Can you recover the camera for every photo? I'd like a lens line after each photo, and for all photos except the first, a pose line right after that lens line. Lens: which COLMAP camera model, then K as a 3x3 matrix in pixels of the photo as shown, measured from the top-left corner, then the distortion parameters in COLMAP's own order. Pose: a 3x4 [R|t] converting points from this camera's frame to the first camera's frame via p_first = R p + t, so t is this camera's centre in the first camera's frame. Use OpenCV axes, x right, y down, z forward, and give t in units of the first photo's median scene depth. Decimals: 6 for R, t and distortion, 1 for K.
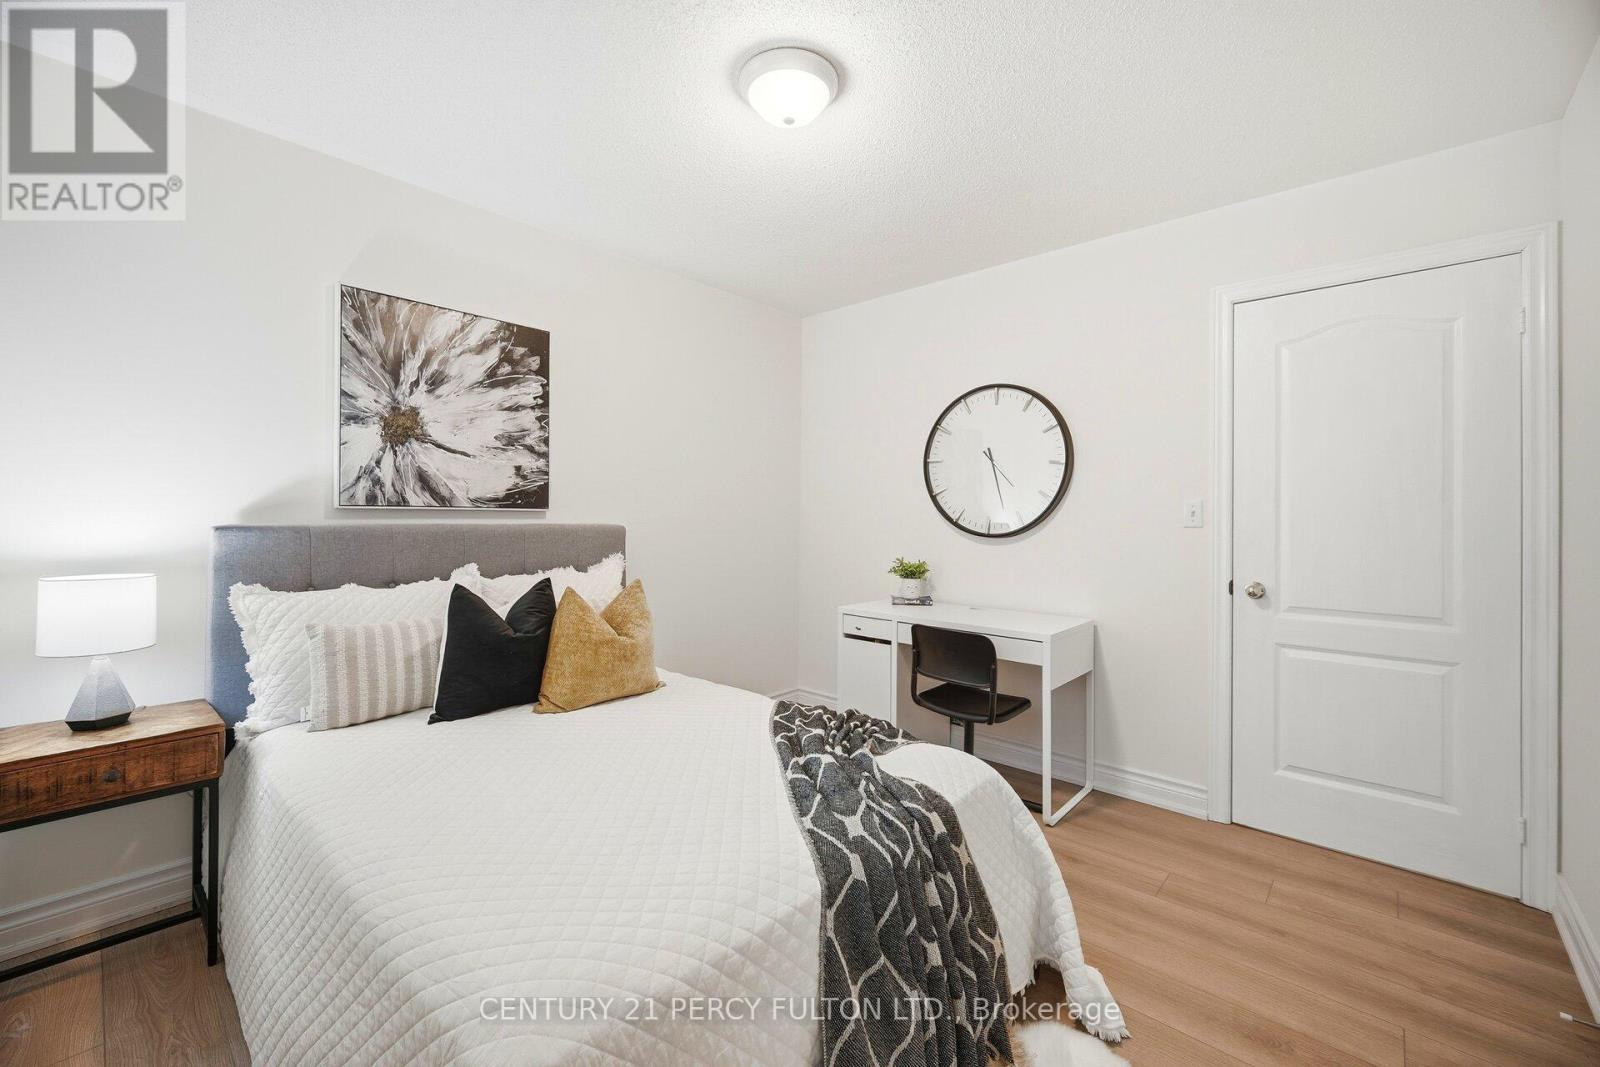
lens RADIAL K [[647.4, 0, 799.4], [0, 647.4, 521.5], [0, 0, 1]] dist [-0.001688, 0.000024]
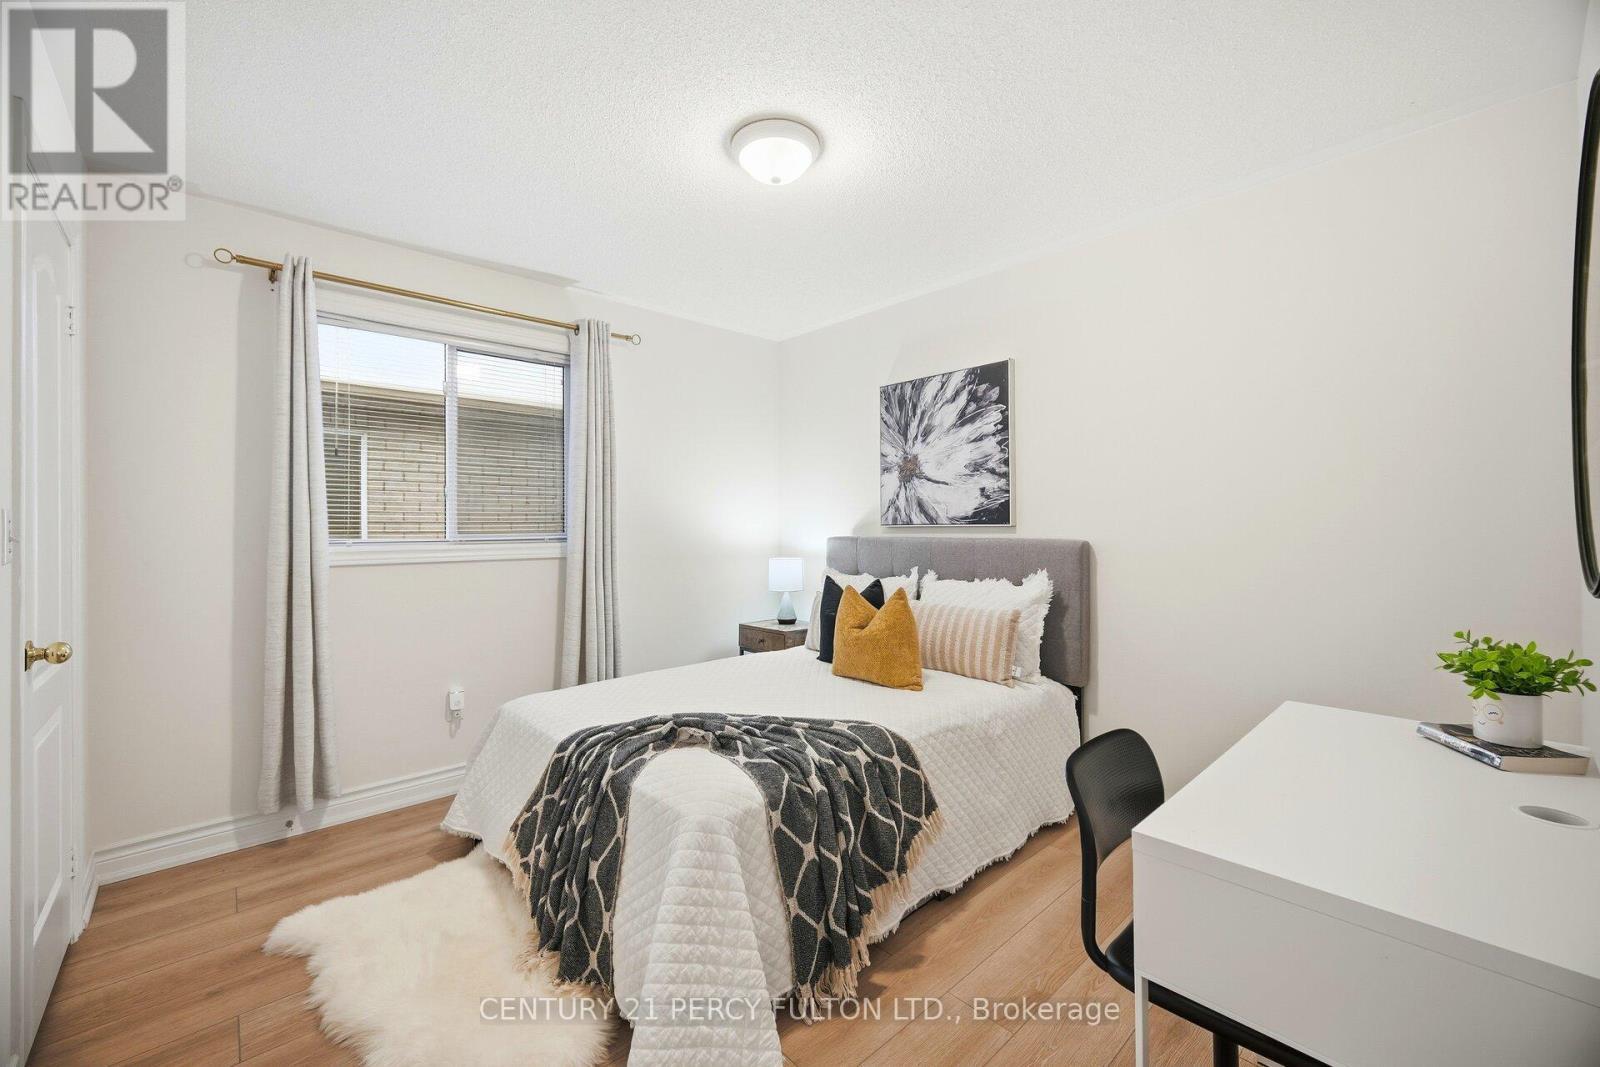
lens RADIAL K [[647.4, 0, 799.3], [0, 647.4, 534.0], [0, 0, 1]] dist [-0.001688, 0.000024]
pose [[-0.082648, 0.001043, -0.996578, 0.773324], [-0.001361, 0.999998, 0.001159, -0.004192], [0.996578, 0.001452, -0.082646, 0.798904]]
